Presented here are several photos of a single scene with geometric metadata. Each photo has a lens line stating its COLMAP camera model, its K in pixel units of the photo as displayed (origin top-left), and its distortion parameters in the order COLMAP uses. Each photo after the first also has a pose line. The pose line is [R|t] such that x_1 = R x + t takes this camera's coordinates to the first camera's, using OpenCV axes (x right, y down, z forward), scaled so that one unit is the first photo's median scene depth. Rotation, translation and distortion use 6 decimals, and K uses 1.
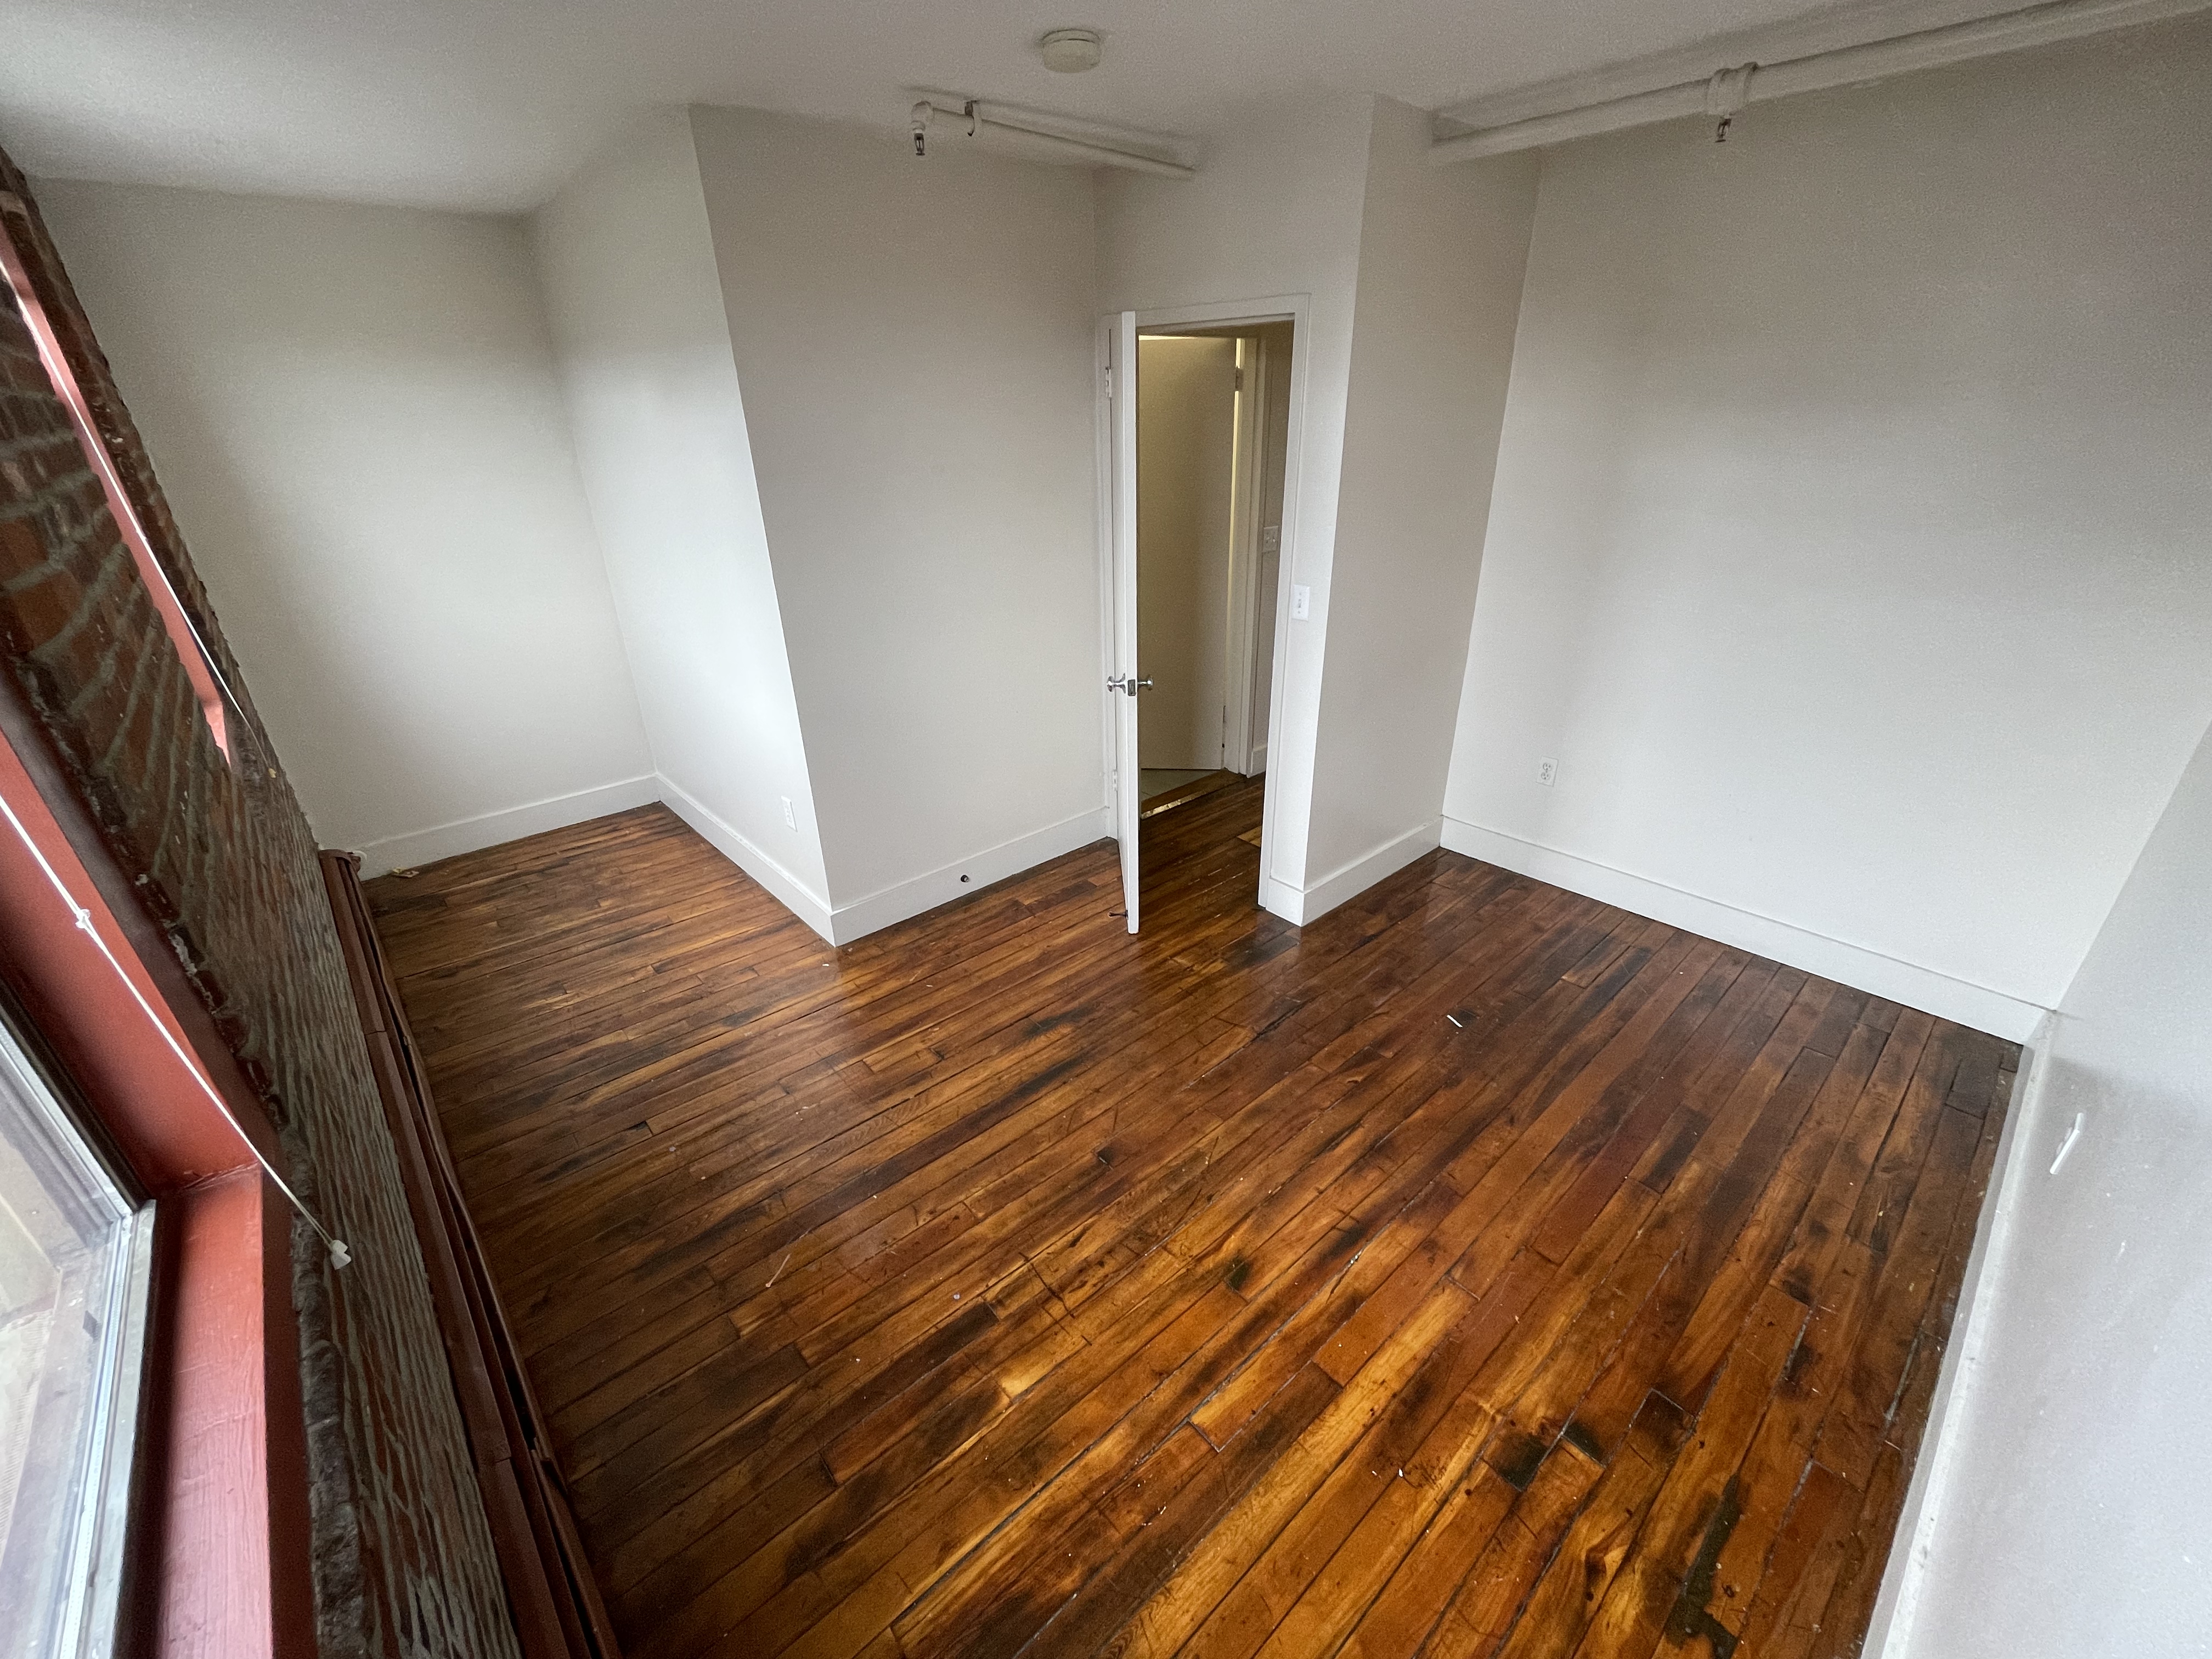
lens RADIAL K [[897.7, 0, 1099.2], [0, 897.7, 831.7], [0, 0, 1]] dist [0.001166, 0.000013]
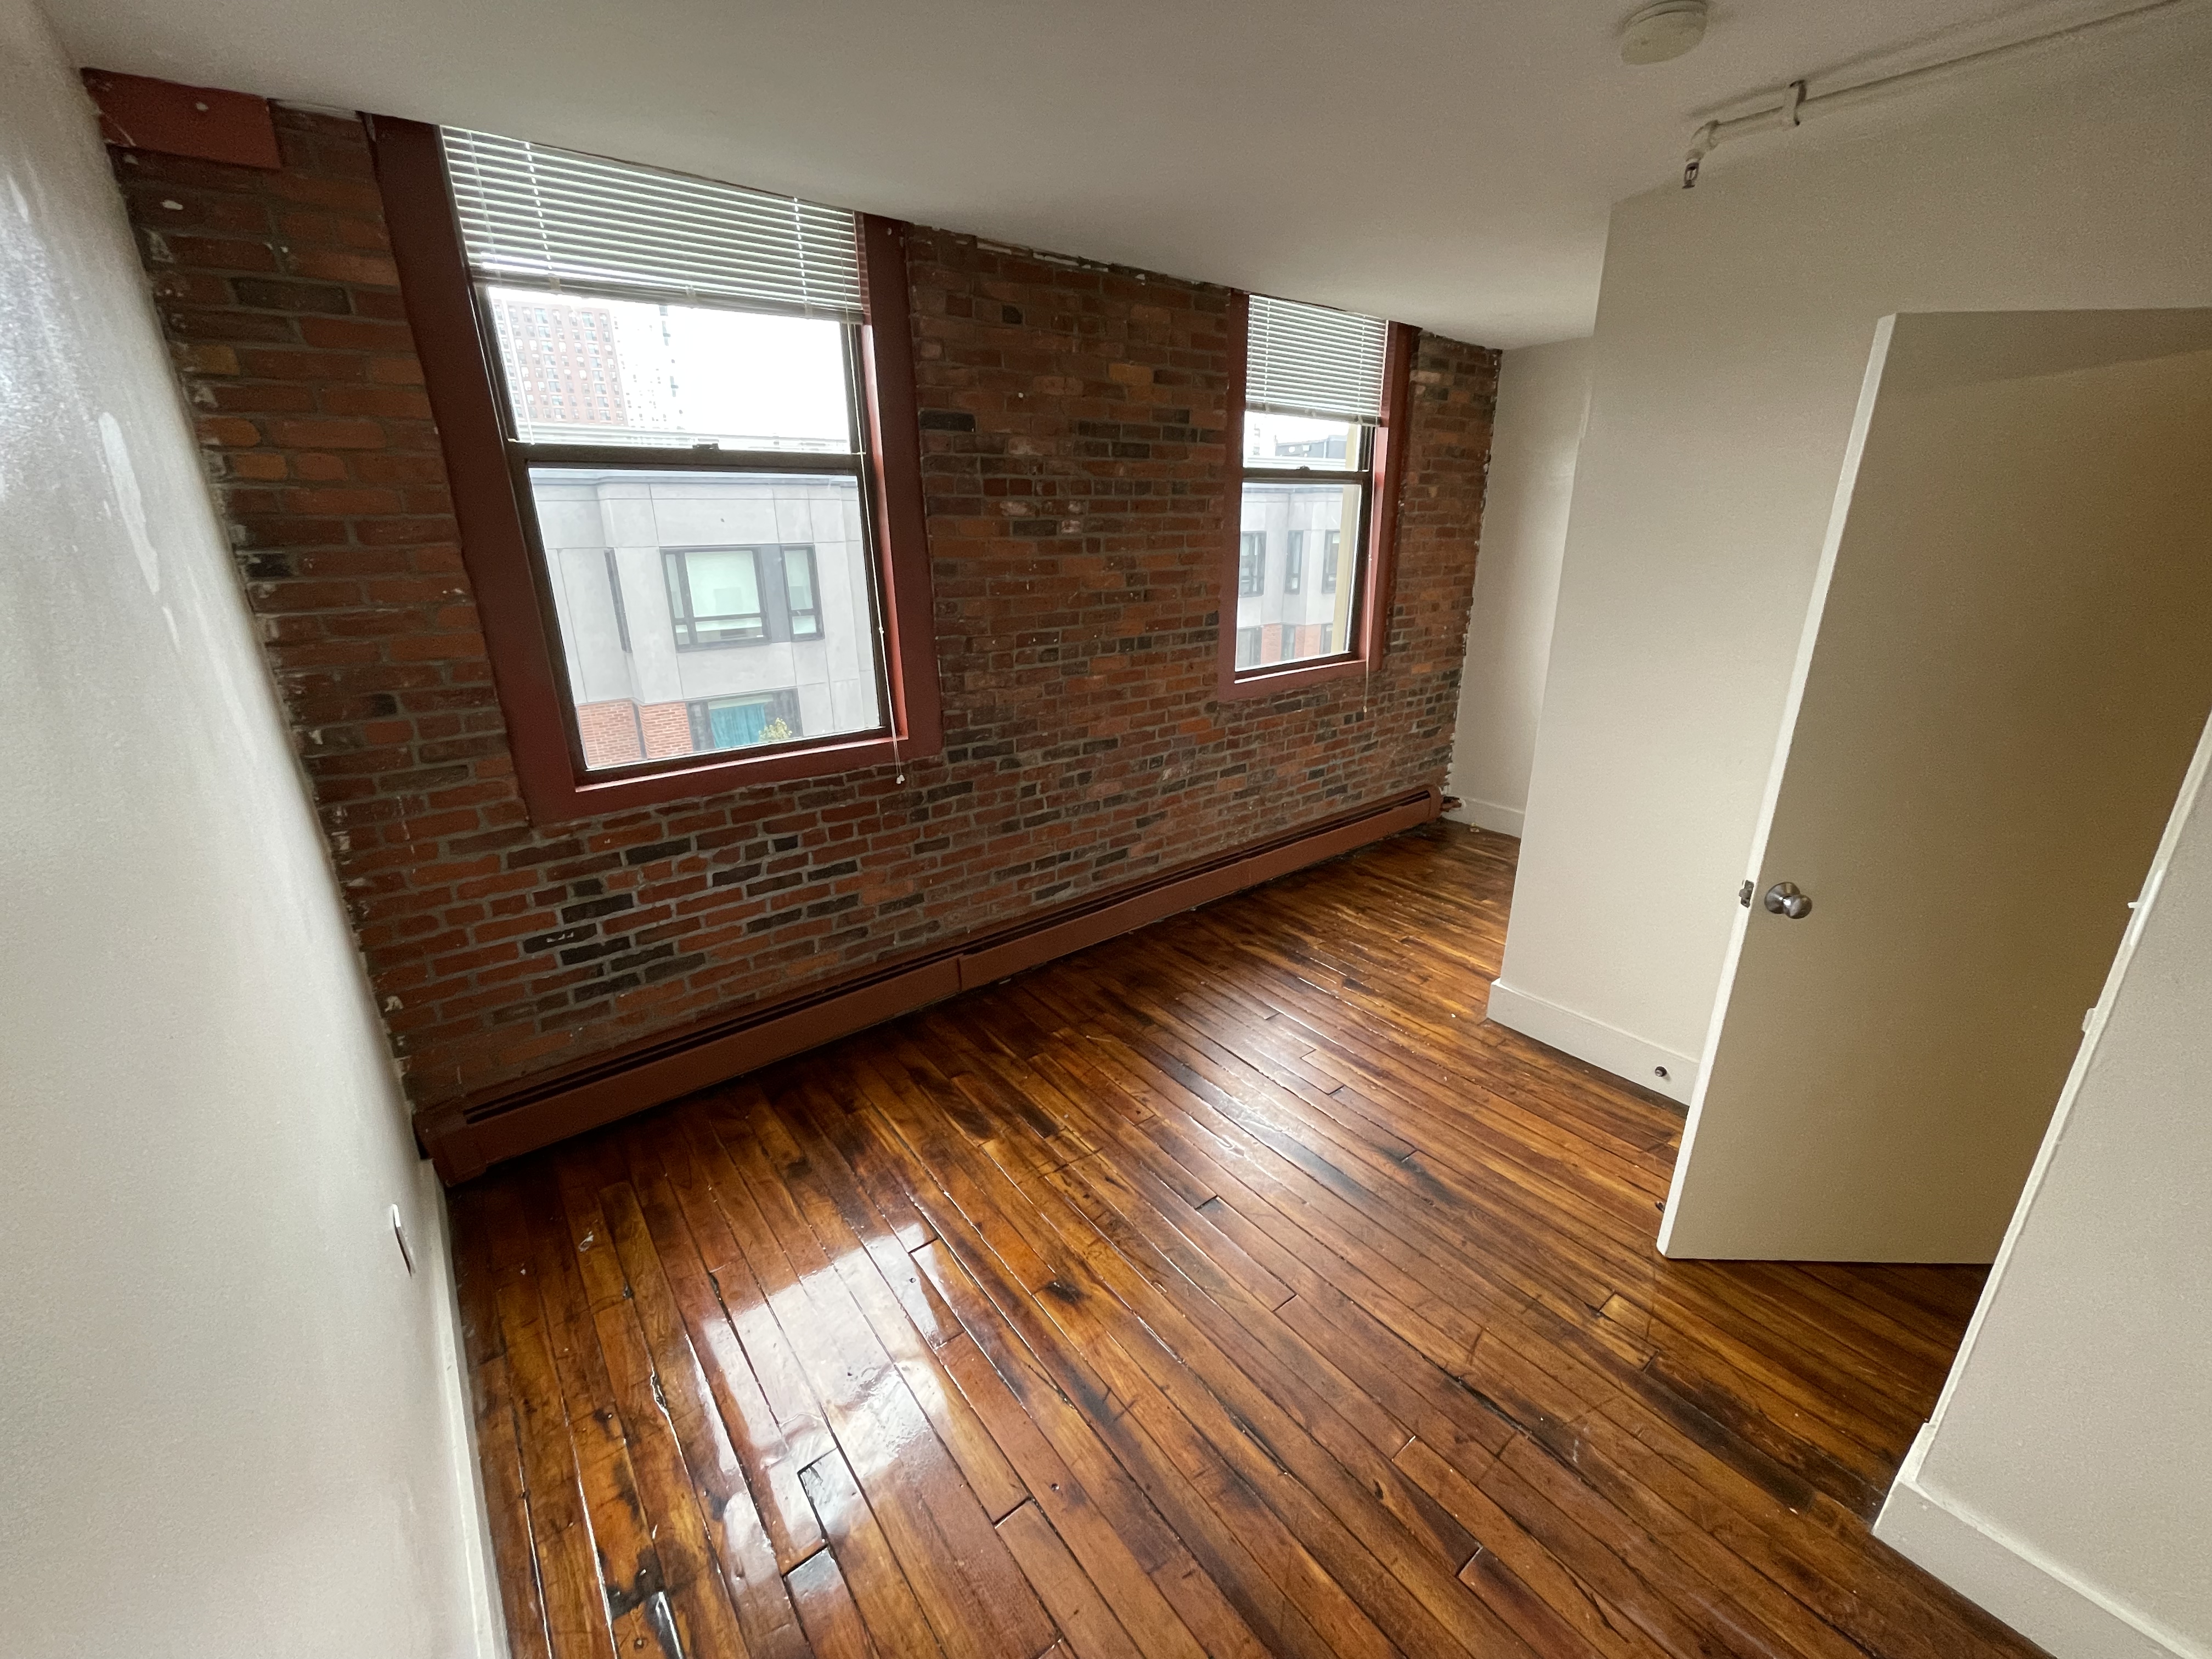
lens RADIAL K [[897.7, 0, 1098.1], [0, 897.7, 829.1], [0, 0, 1]] dist [0.001166, 0.000013]
pose [[-0.057517, 0.350165, -0.934921, 0.861903], [-0.428185, 0.837313, 0.339949, -0.291621], [0.901859, 0.419871, 0.101775, 0.663338]]
